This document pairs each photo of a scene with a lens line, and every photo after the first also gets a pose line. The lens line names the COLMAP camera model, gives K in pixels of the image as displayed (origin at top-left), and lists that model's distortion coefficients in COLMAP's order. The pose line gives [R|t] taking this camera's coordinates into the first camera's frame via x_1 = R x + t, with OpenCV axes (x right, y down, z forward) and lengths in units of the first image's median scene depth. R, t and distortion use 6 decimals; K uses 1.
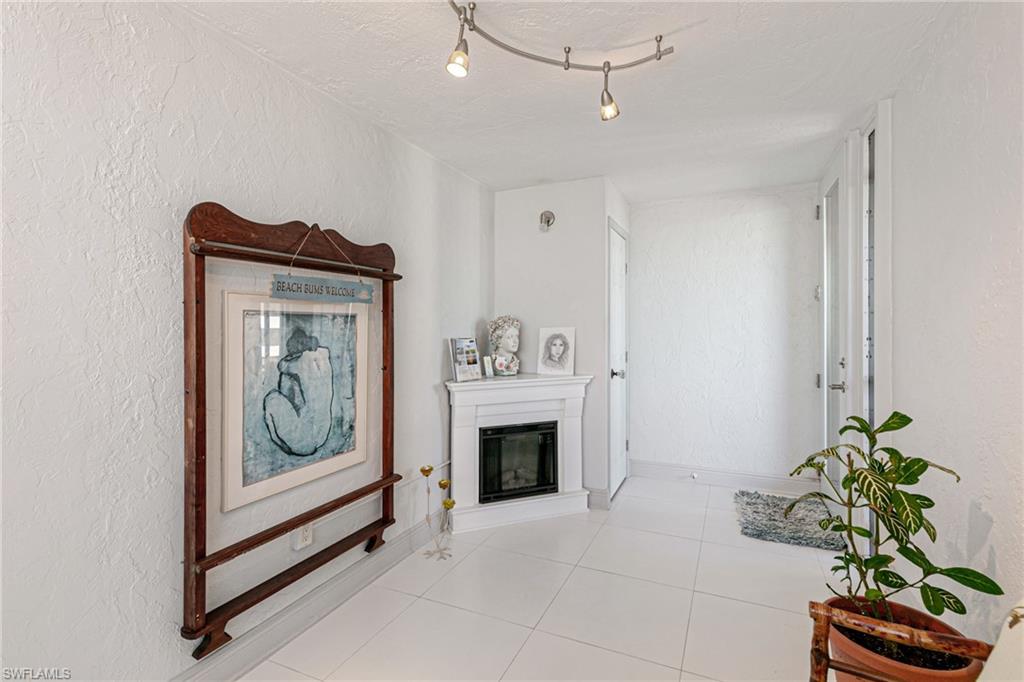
lens RADIAL K [[469.5, 0, 514.2], [0, 469.5, 329.5], [0, 0, 1]] dist [0.011005, -0.000519]
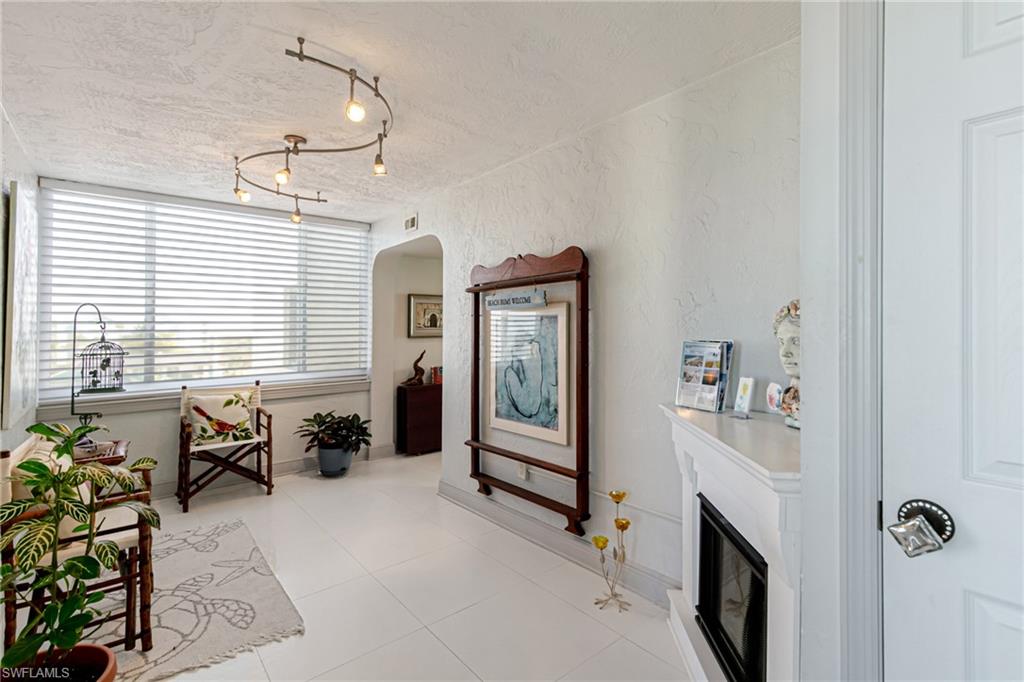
lens RADIAL K [[469.5, 0, 514.2], [0, 469.5, 329.5], [0, 0, 1]] dist [0.011005, -0.000519]
pose [[-0.423255, -0.002344, -0.906008, 0.799080], [-0.000285, 0.999997, -0.002454, 0.006345], [0.906011, -0.000780, -0.423254, 1.452696]]
